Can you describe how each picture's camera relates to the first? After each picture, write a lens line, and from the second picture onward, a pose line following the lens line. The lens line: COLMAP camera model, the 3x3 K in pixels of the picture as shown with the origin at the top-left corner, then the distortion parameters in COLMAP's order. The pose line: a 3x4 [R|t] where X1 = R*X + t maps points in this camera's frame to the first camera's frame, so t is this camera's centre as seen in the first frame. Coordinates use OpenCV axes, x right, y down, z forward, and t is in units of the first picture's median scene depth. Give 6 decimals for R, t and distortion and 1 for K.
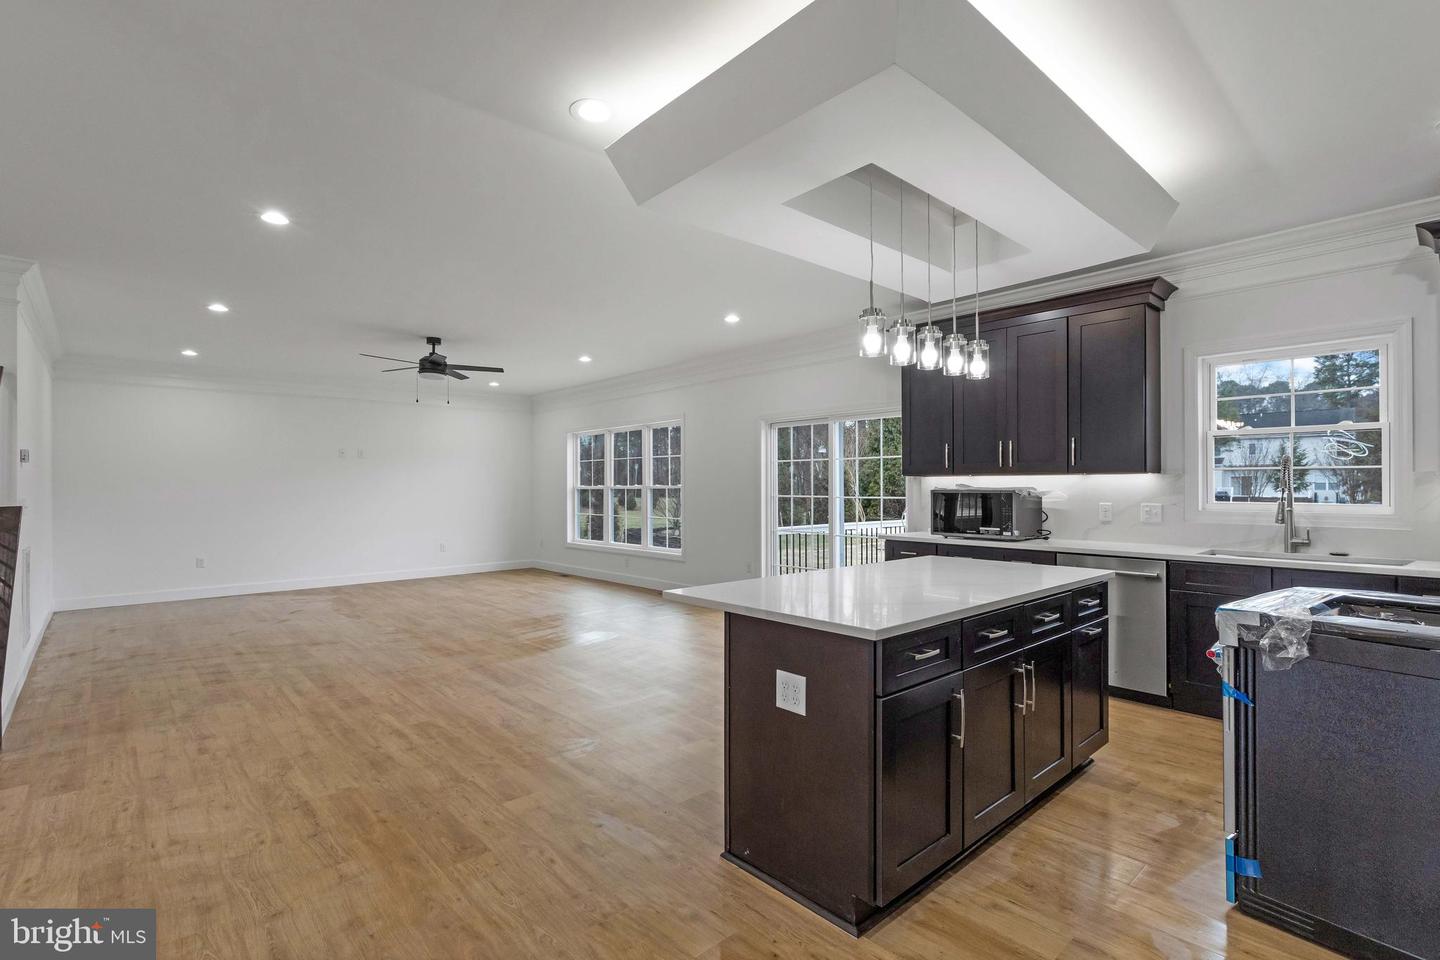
lens RADIAL K [[673.4, 0, 719.3], [0, 673.4, 486.1], [0, 0, 1]] dist [0.003713, 0.000278]
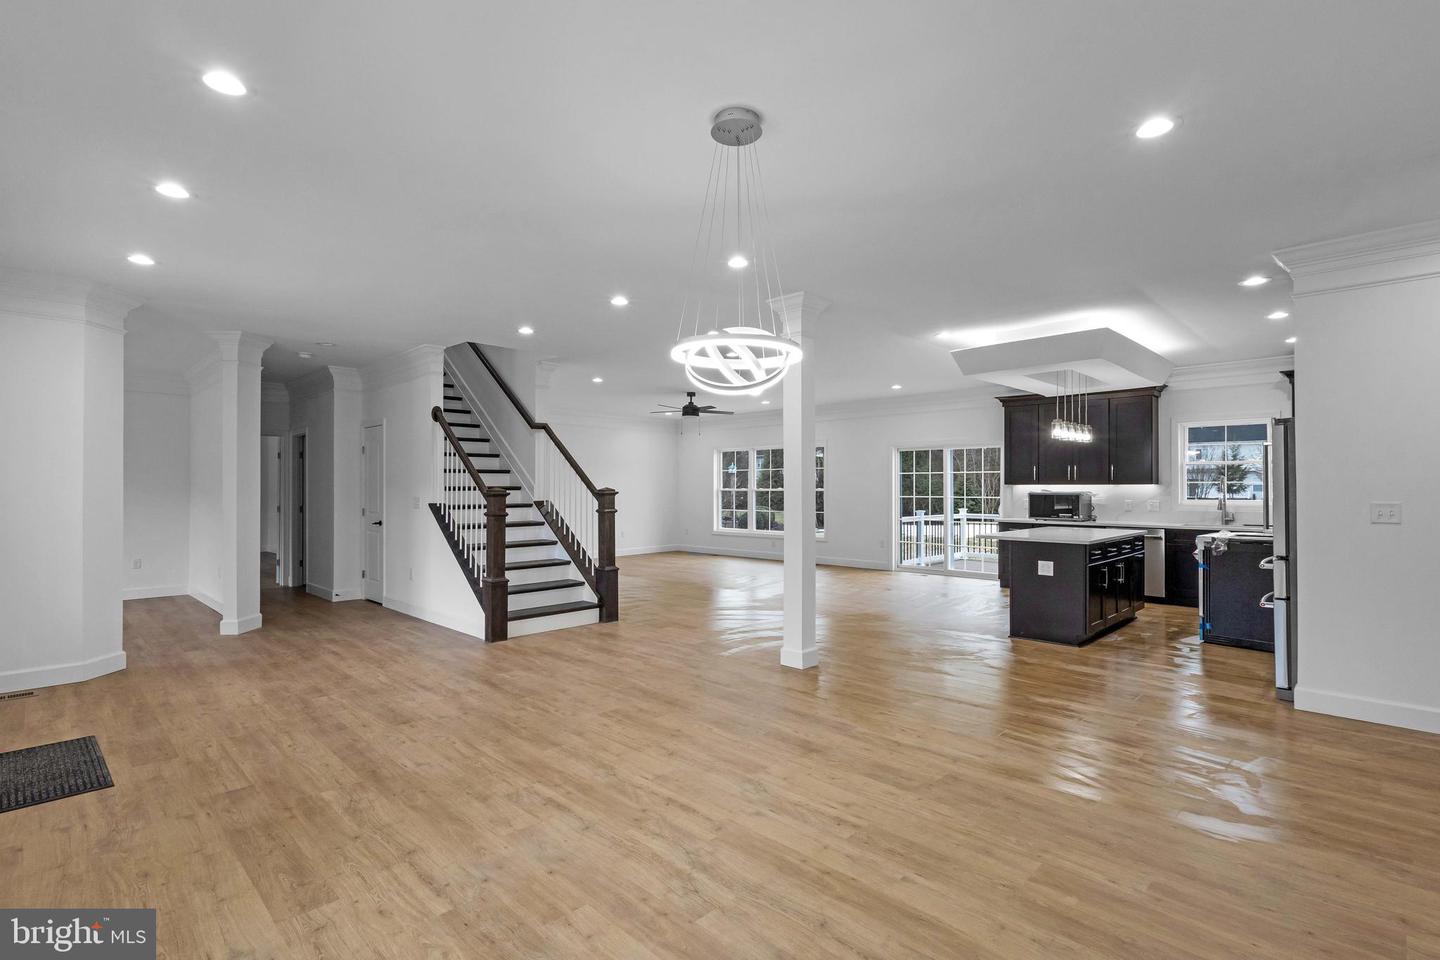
lens RADIAL K [[678.7, 0, 720.6], [0, 678.7, 488.4], [0, 0, 1]] dist [0.005973, 0.000599]
pose [[0.998330, 0.003311, 0.057674, -0.547830], [-0.003400, 0.999993, 0.001458, -0.005618], [-0.057669, -0.001652, 0.998334, -0.667564]]
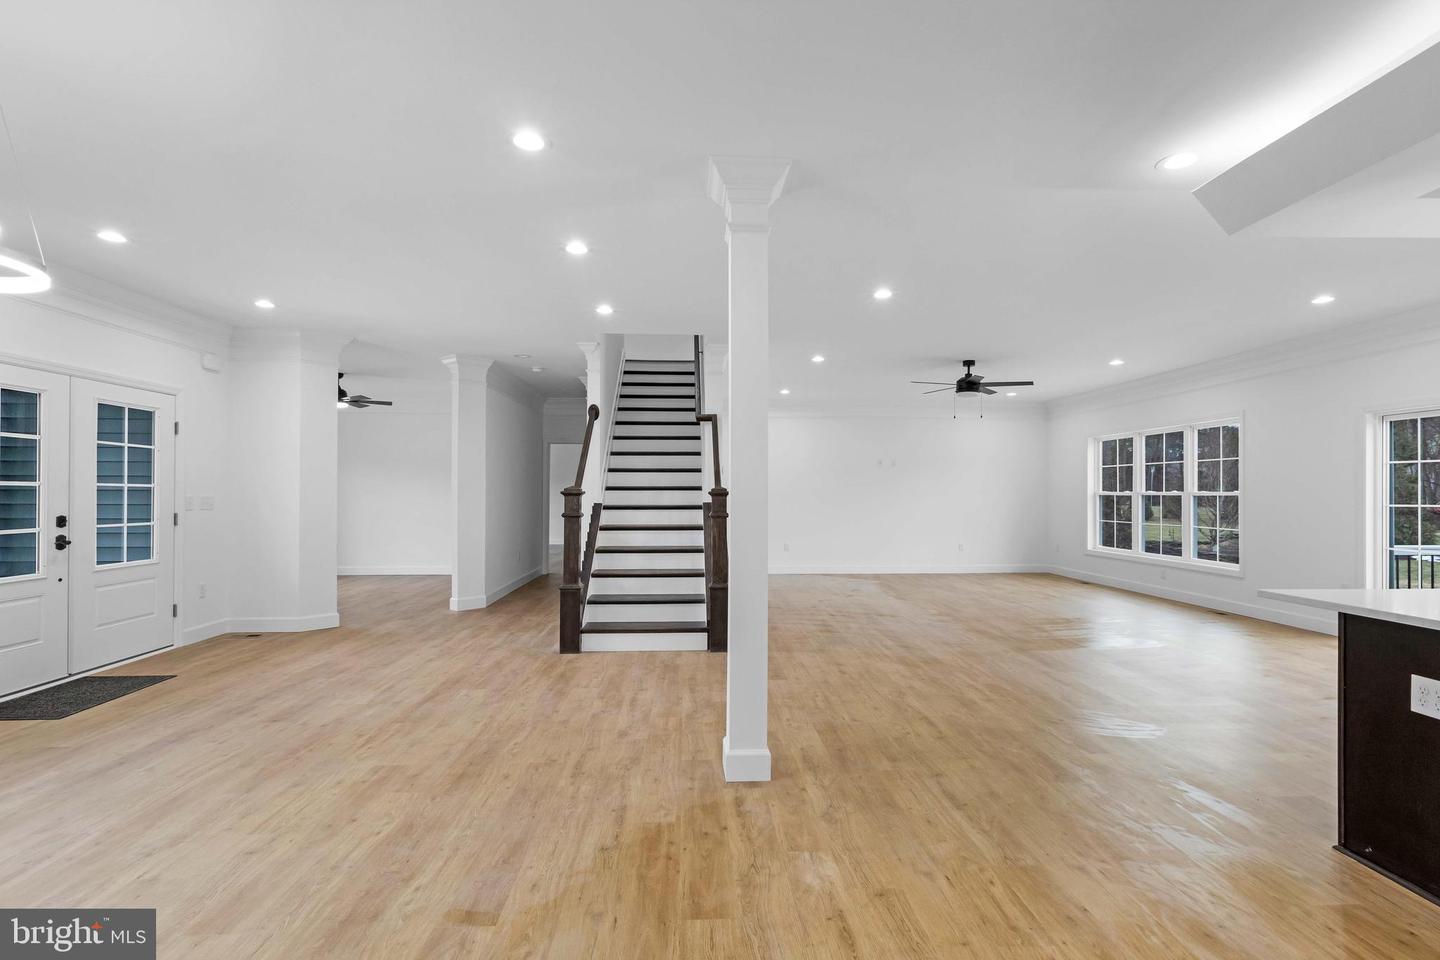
lens RADIAL K [[678.7, 0, 720.6], [0, 678.7, 488.4], [0, 0, 1]] dist [0.005973, 0.000599]
pose [[0.775051, 0.002720, -0.631893, -0.029345], [-0.005986, 0.999977, -0.003038, 0.001752], [0.631870, 0.006137, 0.775050, -0.186182]]
